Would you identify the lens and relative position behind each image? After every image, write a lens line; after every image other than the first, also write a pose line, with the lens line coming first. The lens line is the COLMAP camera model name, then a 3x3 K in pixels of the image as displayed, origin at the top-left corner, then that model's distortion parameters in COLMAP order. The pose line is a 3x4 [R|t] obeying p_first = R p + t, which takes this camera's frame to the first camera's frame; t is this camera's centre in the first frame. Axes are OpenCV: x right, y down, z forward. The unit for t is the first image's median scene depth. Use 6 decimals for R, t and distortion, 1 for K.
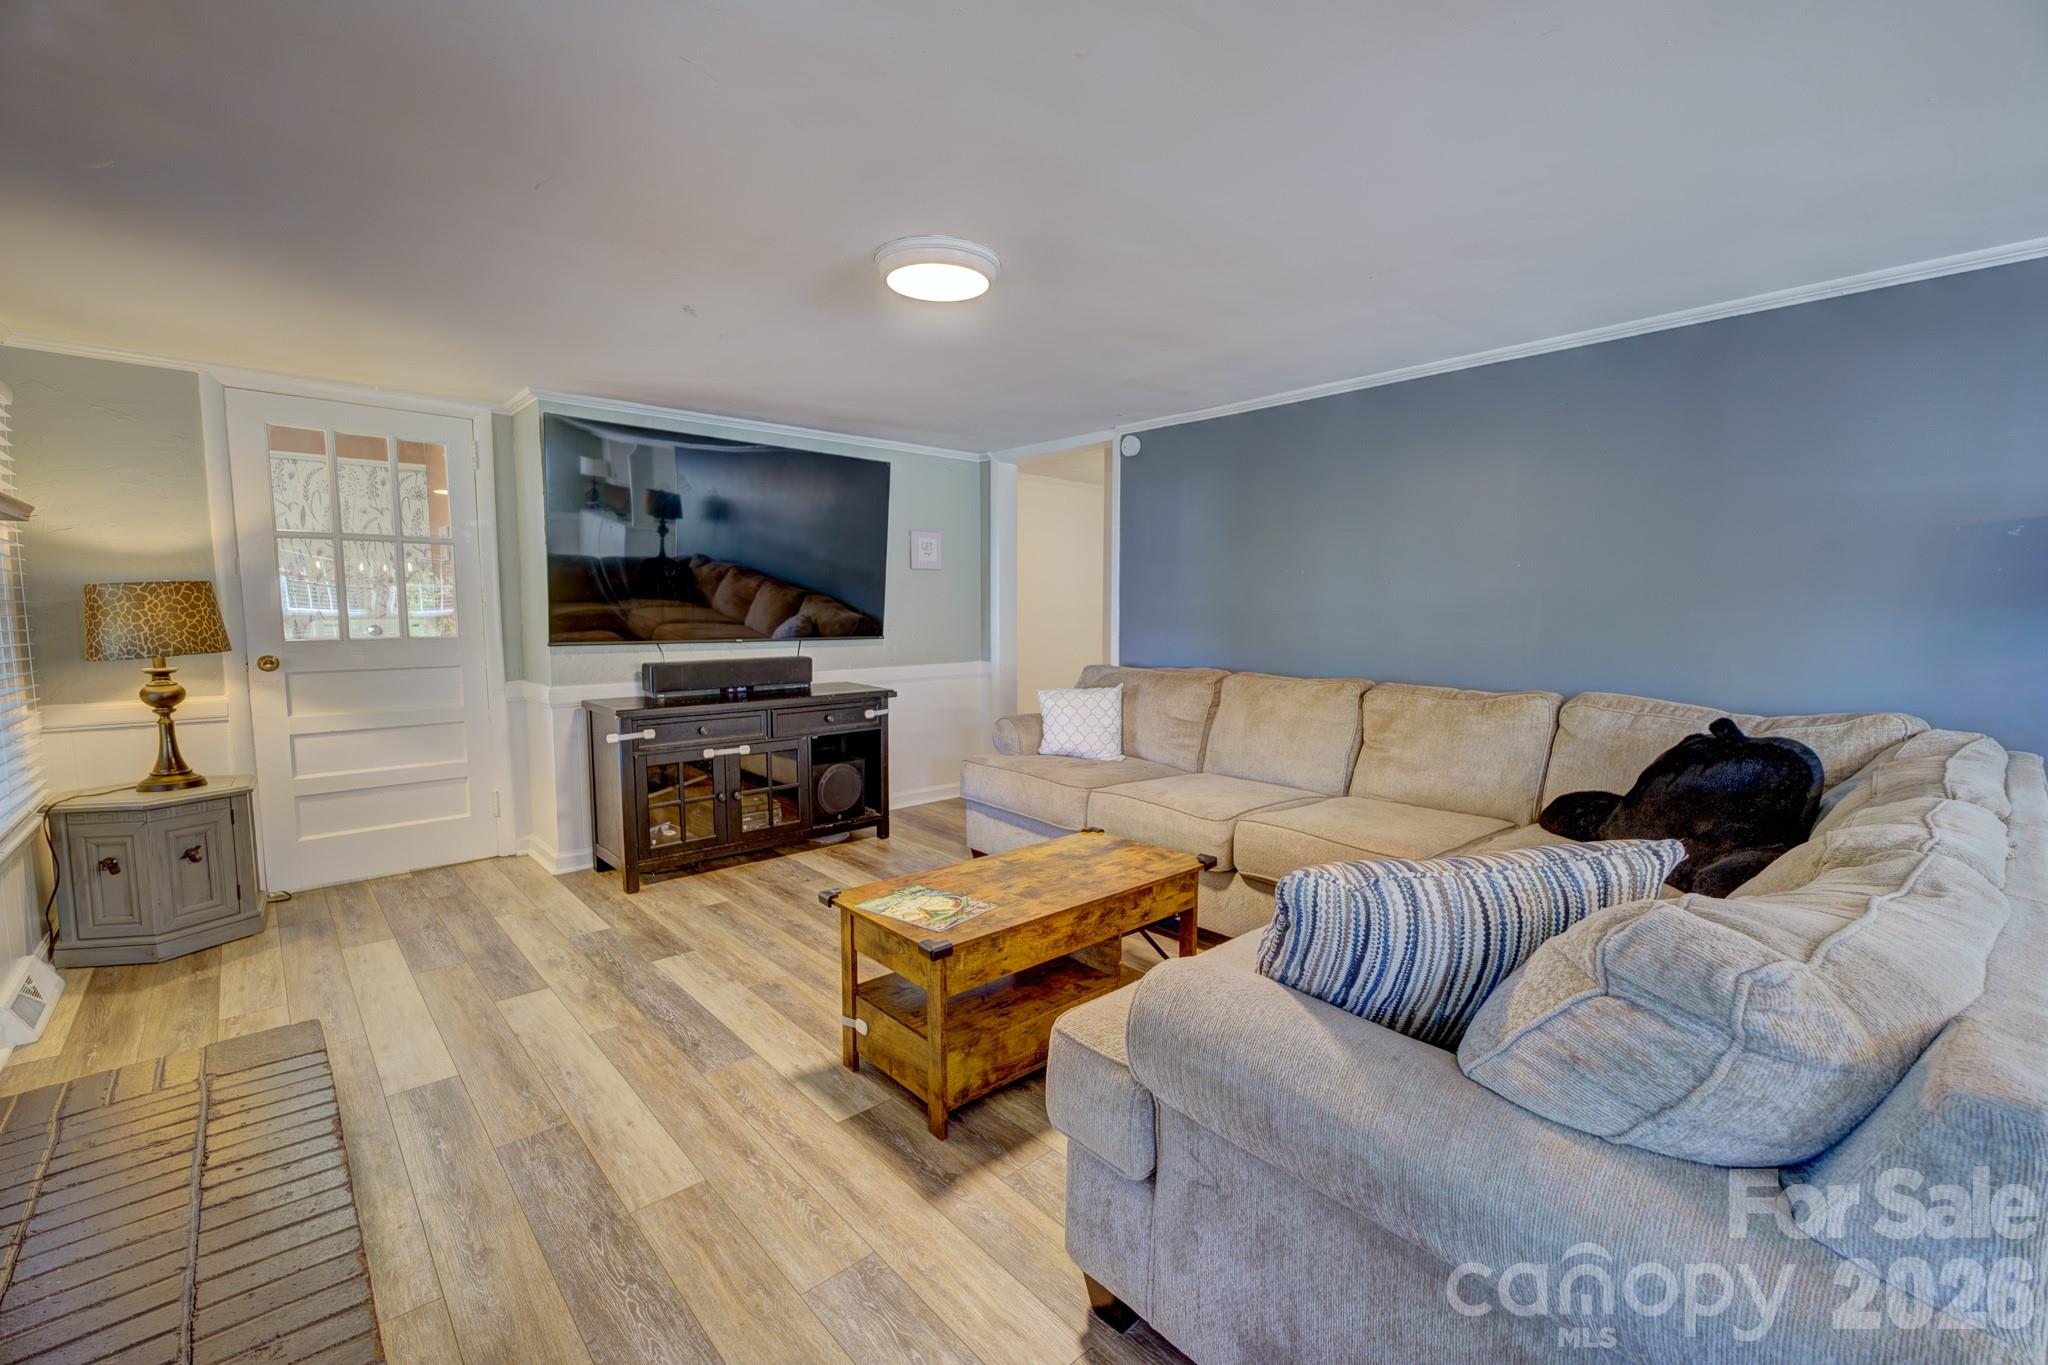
lens RADIAL K [[865.9, 0, 1027.7], [0, 865.9, 686.3], [0, 0, 1]] dist [0.000397, 0.000299]
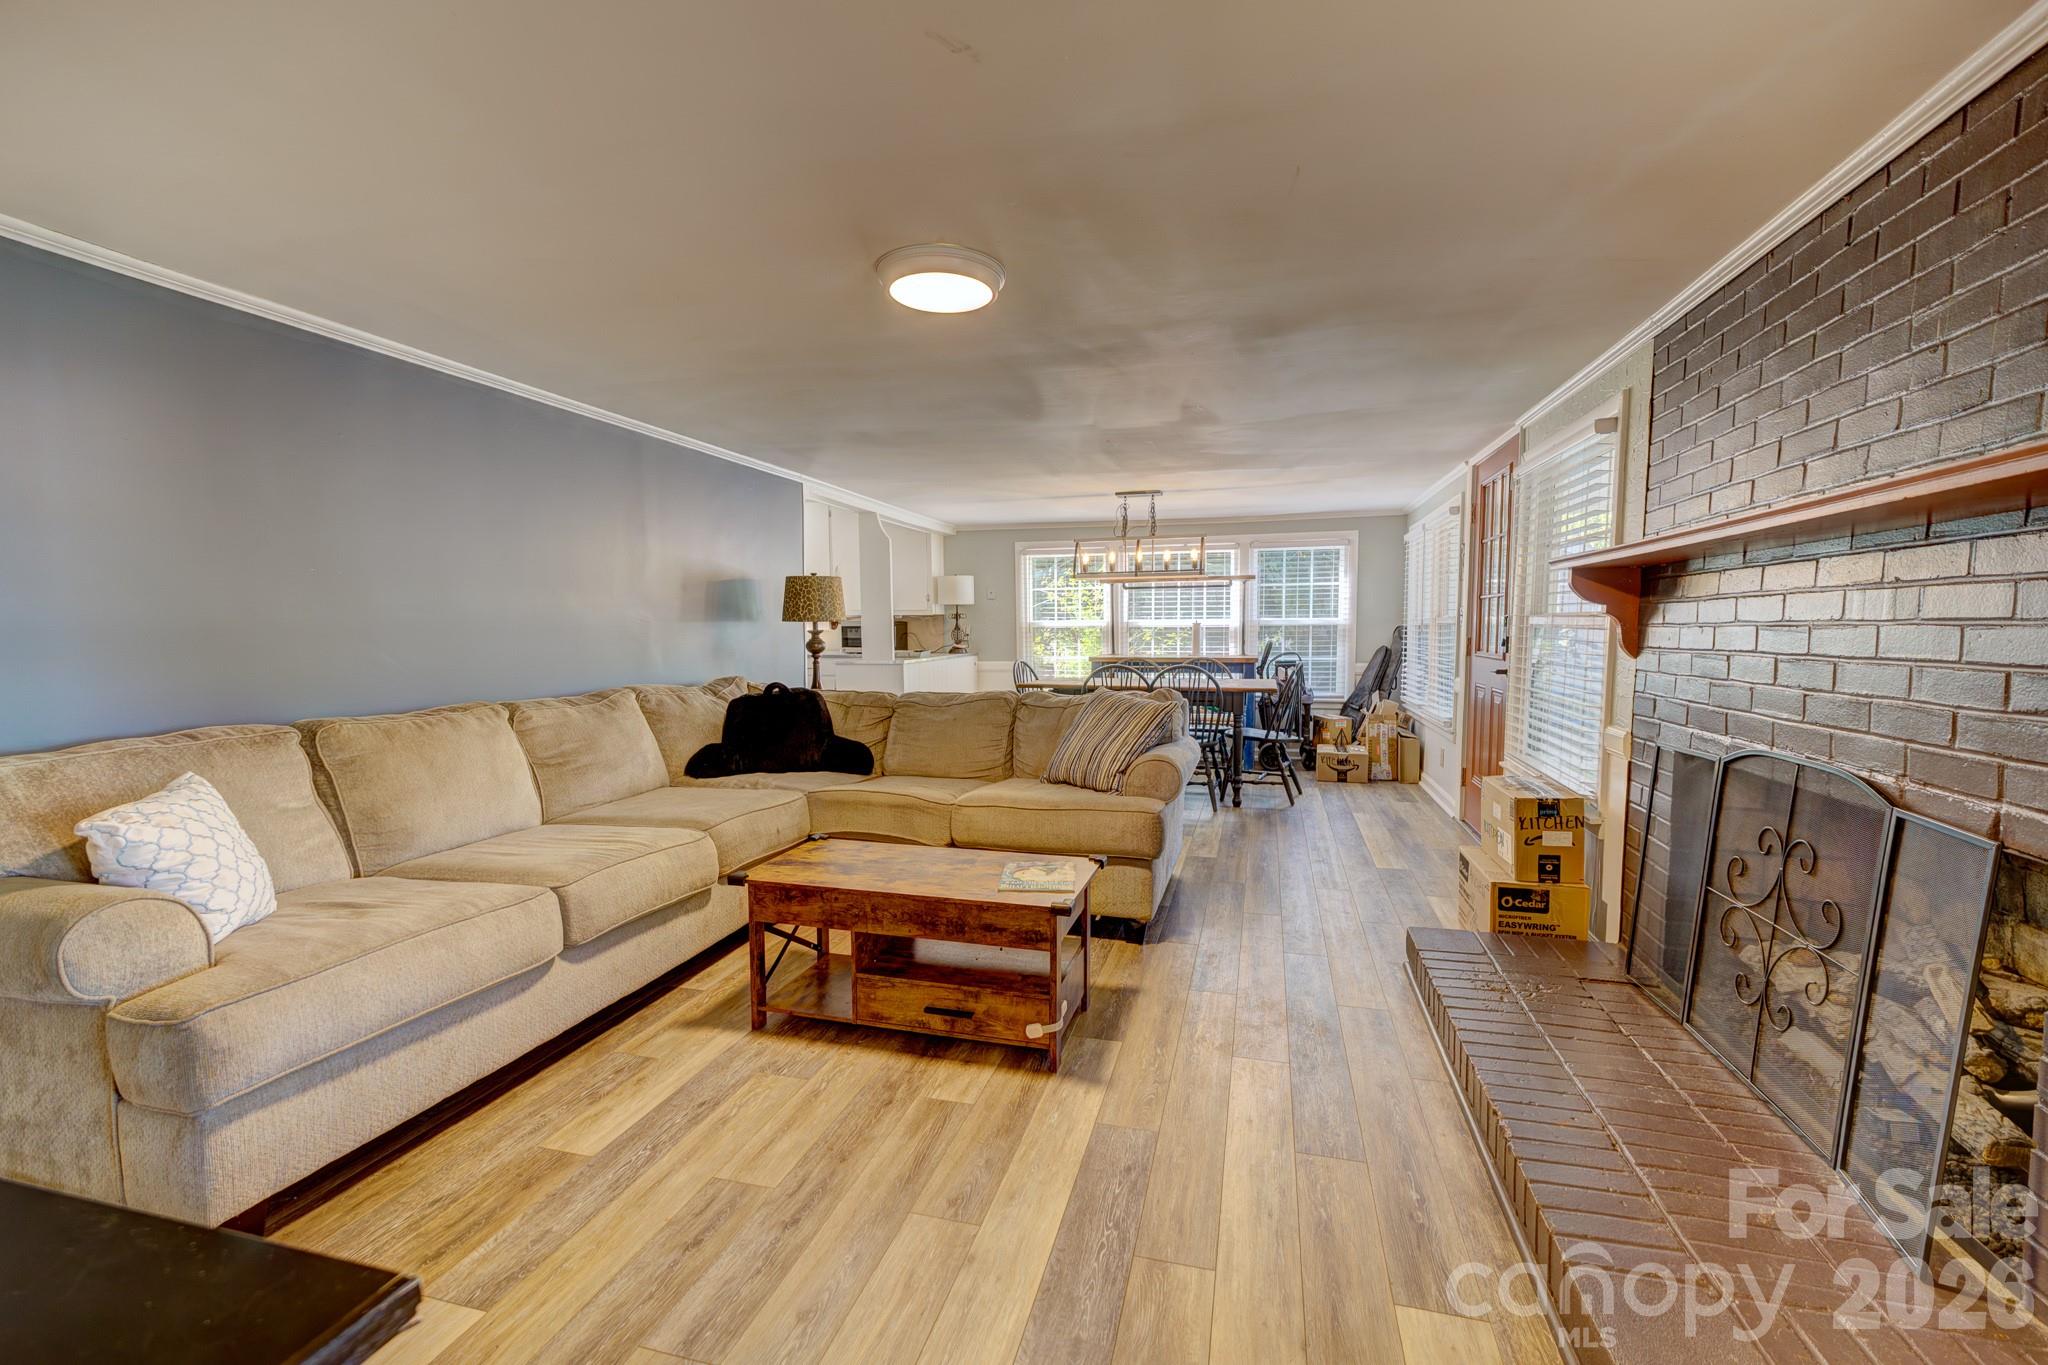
lens RADIAL K [[865.9, 0, 1029.9], [0, 865.9, 688.4], [0, 0, 1]] dist [0.000397, 0.000299]
pose [[-0.541030, -0.064401, 0.838534, -0.580575], [0.075076, 0.989385, 0.124426, -0.078081], [-0.837646, 0.130272, -0.530452, 0.859065]]
